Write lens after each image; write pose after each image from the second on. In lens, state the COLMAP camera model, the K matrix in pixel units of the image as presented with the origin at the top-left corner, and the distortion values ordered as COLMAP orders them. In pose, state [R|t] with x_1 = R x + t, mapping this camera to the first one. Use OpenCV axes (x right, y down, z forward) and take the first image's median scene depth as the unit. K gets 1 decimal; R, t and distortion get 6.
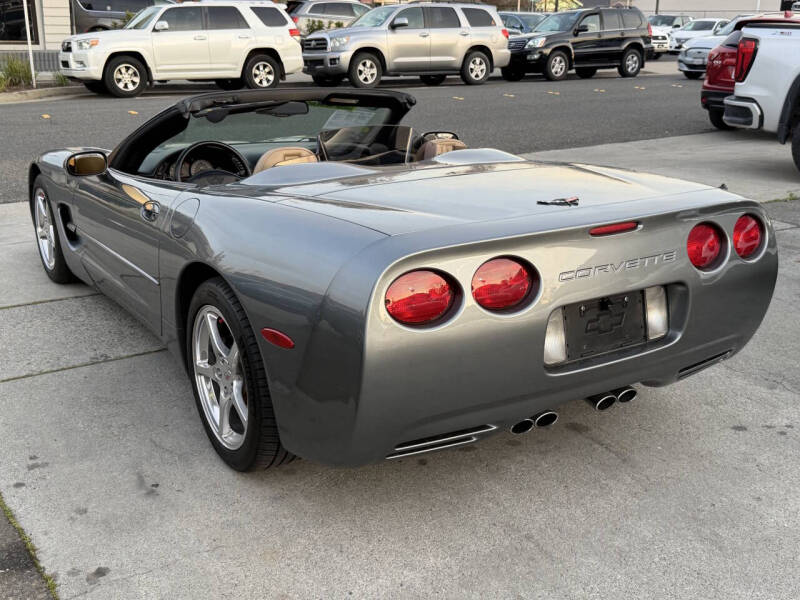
lens RADIAL K [[880.3, 0, 397.1], [0, 880.3, 305.0], [0, 0, 1]] dist [0.038183, 0.000000]
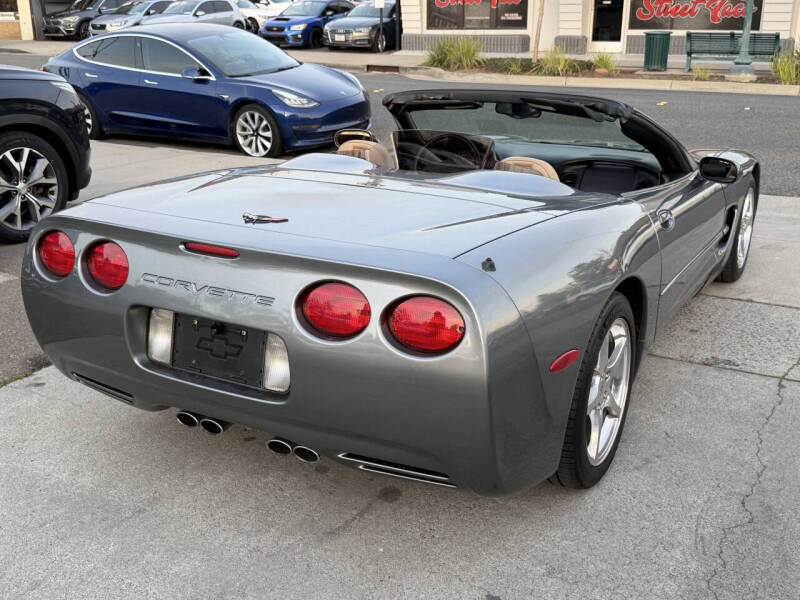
lens RADIAL K [[880.3, 0, 405.6], [0, 880.3, 297.1], [0, 0, 1]] dist [0.038183, 0.000000]
pose [[0.464434, 0.274613, -0.841955, 0.958814], [-0.268294, 0.949661, 0.161747, -0.205774], [0.843990, 0.150771, 0.514732, 0.577420]]
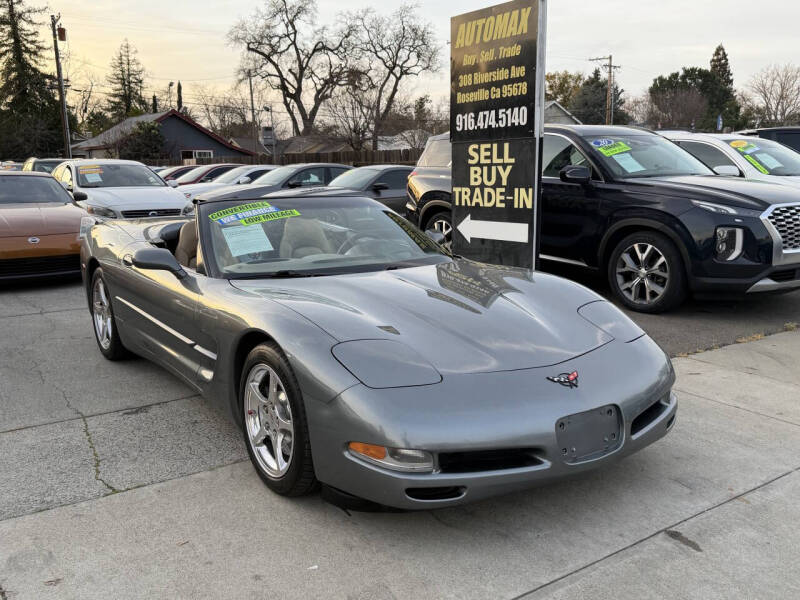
lens RADIAL K [[741.1, 0, 407.3], [0, 741.1, 302.0], [0, 0, 1]] dist [0.016094, 0.000000]
pose [[-0.999092, 0.008631, -0.041724, -0.314163], [-0.012184, 0.880496, 0.473896, -0.838944], [0.040828, 0.473974, -0.879592, 2.736506]]
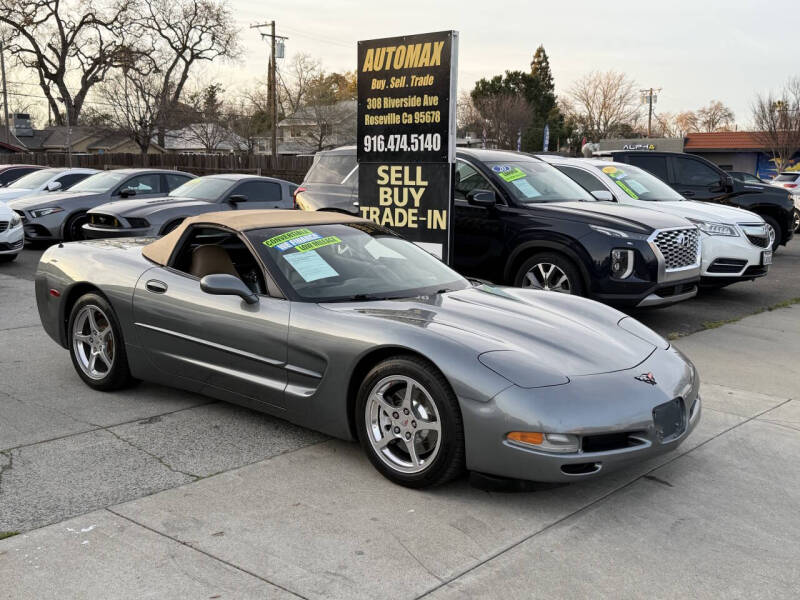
lens RADIAL K [[880.3, 0, 410.7], [0, 880.3, 293.4], [0, 0, 1]] dist [0.038183, 0.000000]
pose [[-0.957769, 0.013112, -0.287240, 0.121394], [-0.114085, 0.899636, 0.421473, -1.013051], [0.263938, 0.436444, -0.860147, 3.109488]]
